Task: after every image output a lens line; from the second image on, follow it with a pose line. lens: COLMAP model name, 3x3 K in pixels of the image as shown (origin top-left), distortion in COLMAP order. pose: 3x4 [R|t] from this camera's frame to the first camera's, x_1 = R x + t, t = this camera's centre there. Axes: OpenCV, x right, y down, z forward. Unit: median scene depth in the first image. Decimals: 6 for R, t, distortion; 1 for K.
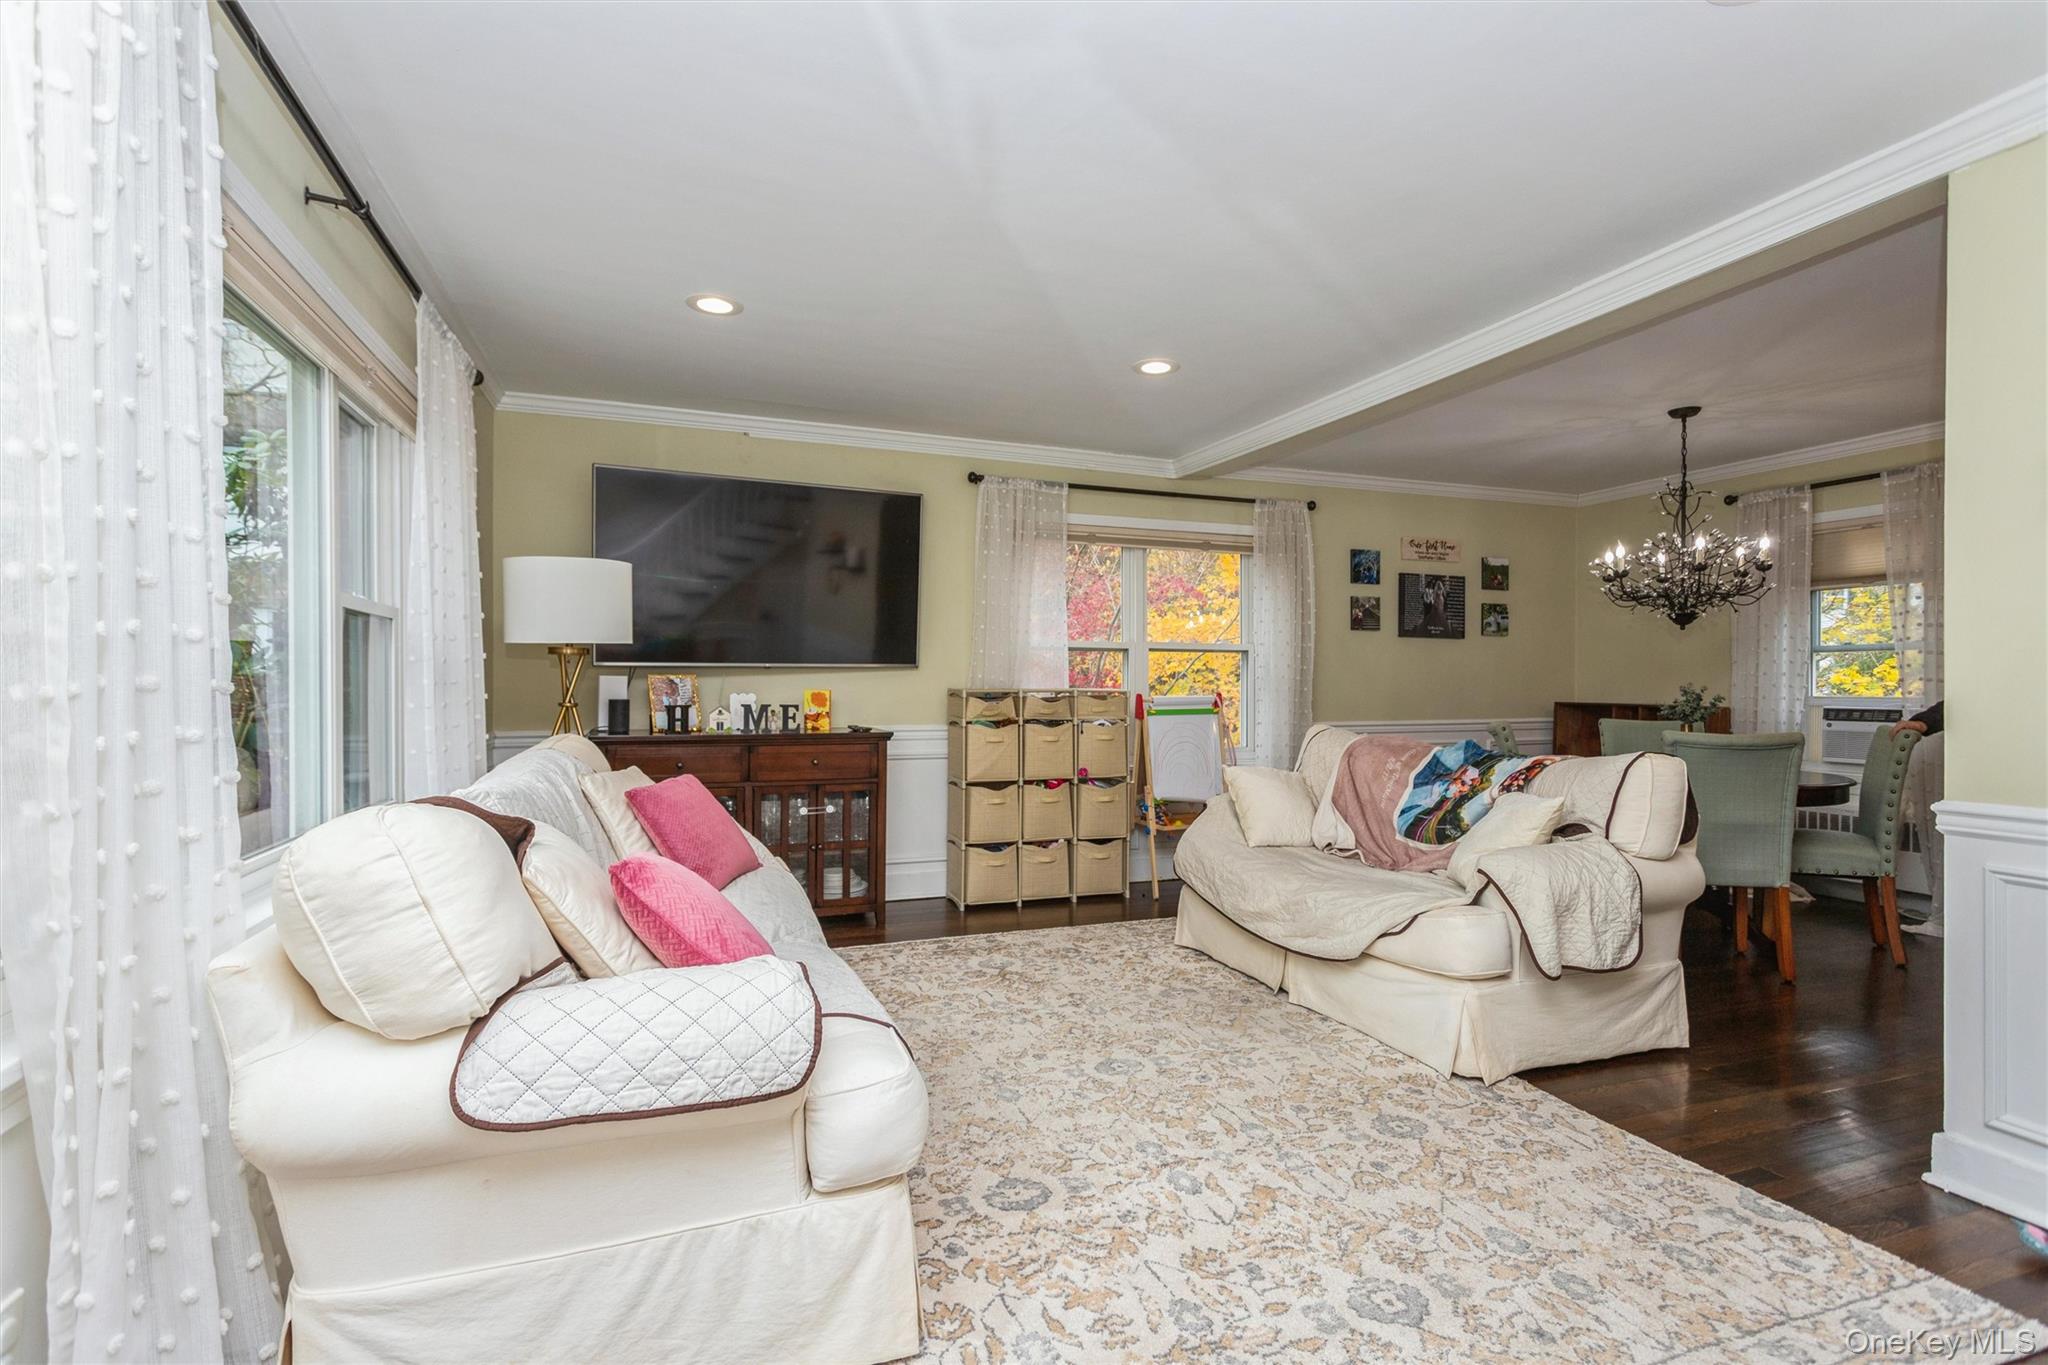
lens RADIAL K [[970.1, 0, 1017.5], [0, 970.1, 685.5], [0, 0, 1]] dist [0.004451, 0.001183]
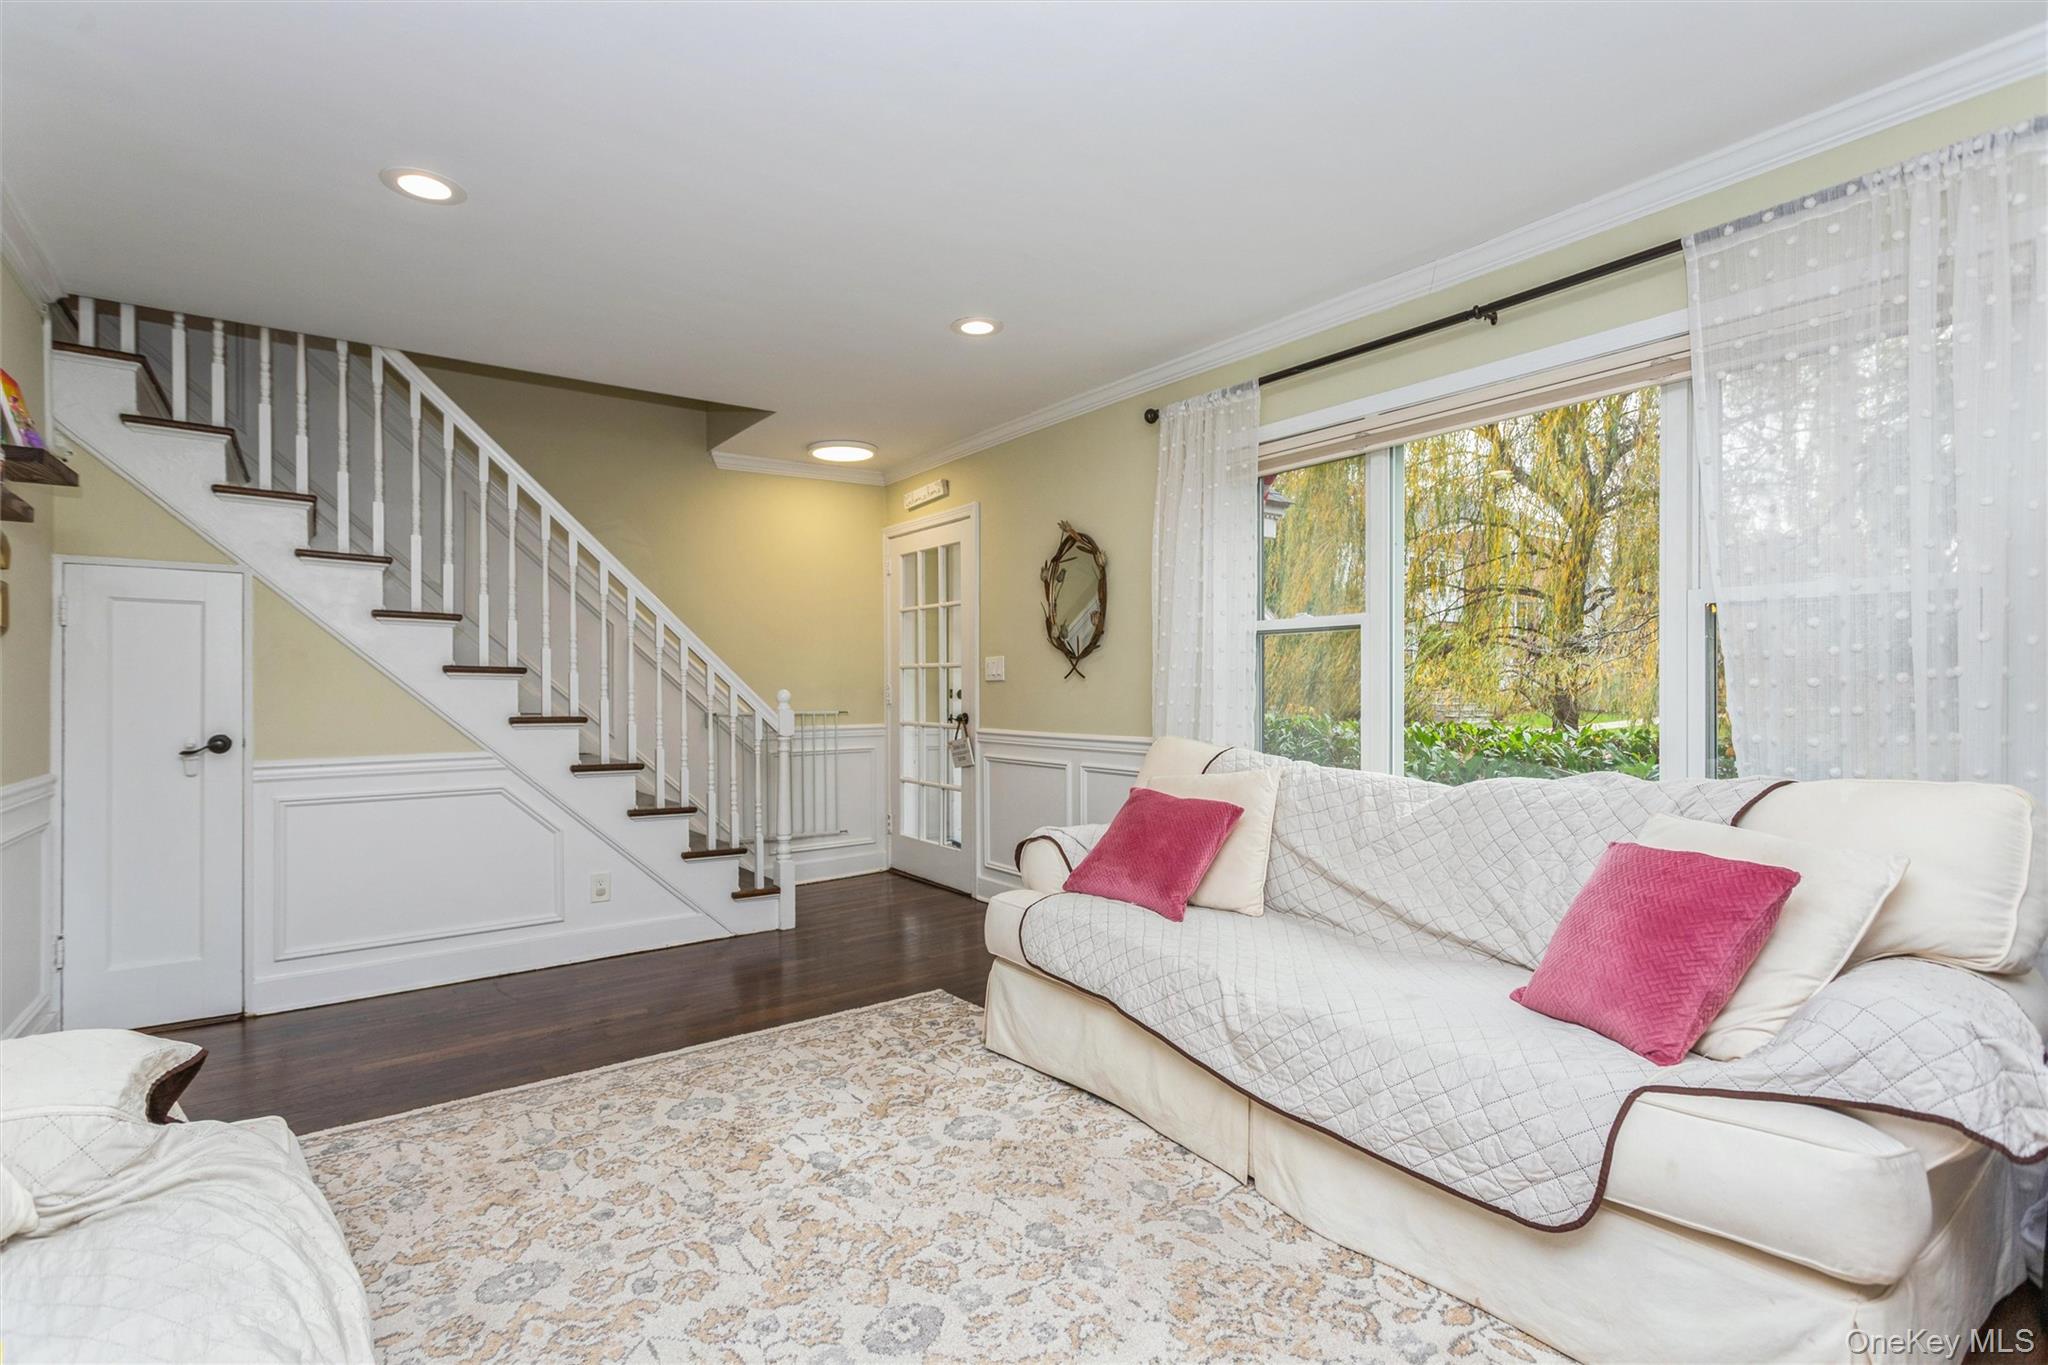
lens RADIAL K [[970.1, 0, 1034.1], [0, 970.1, 693.6], [0, 0, 1]] dist [0.004451, 0.001183]
pose [[-0.953919, 0.005955, -0.300007, 0.130255], [0.004628, 0.999976, 0.005132, -0.000694], [0.300030, 0.003507, -0.953923, 1.006709]]
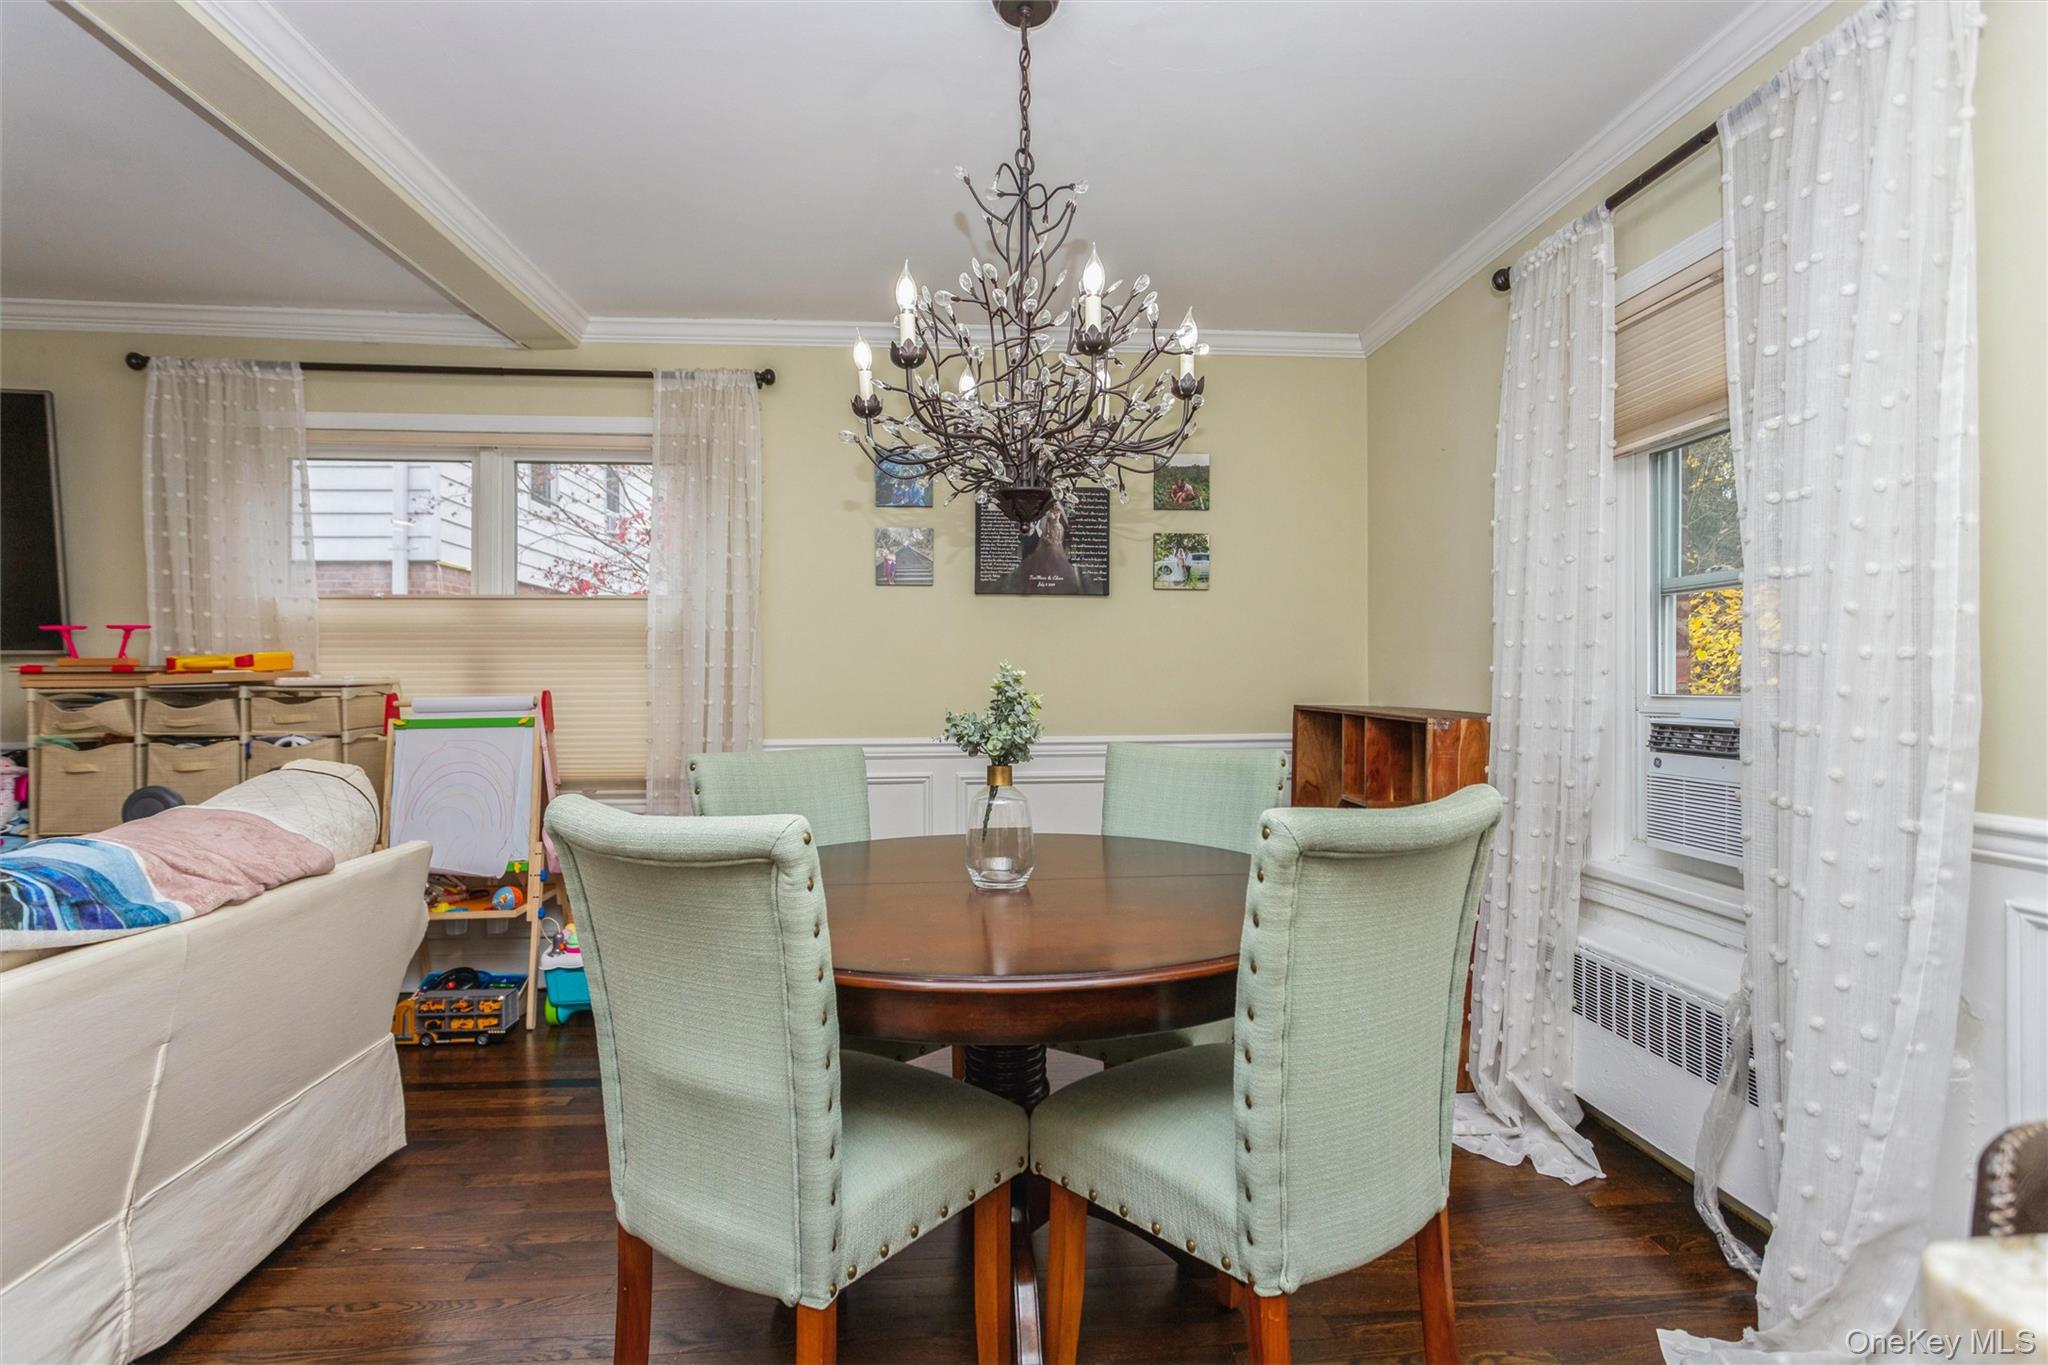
lens RADIAL K [[970.1, 0, 1017.6], [0, 970.1, 678.4], [0, 0, 1]] dist [0.004451, 0.001183]
pose [[0.963197, -0.007726, -0.268685, 0.795124], [0.006523, 0.999964, -0.005371, 0.005503], [0.268717, 0.003420, 0.963213, 0.606993]]
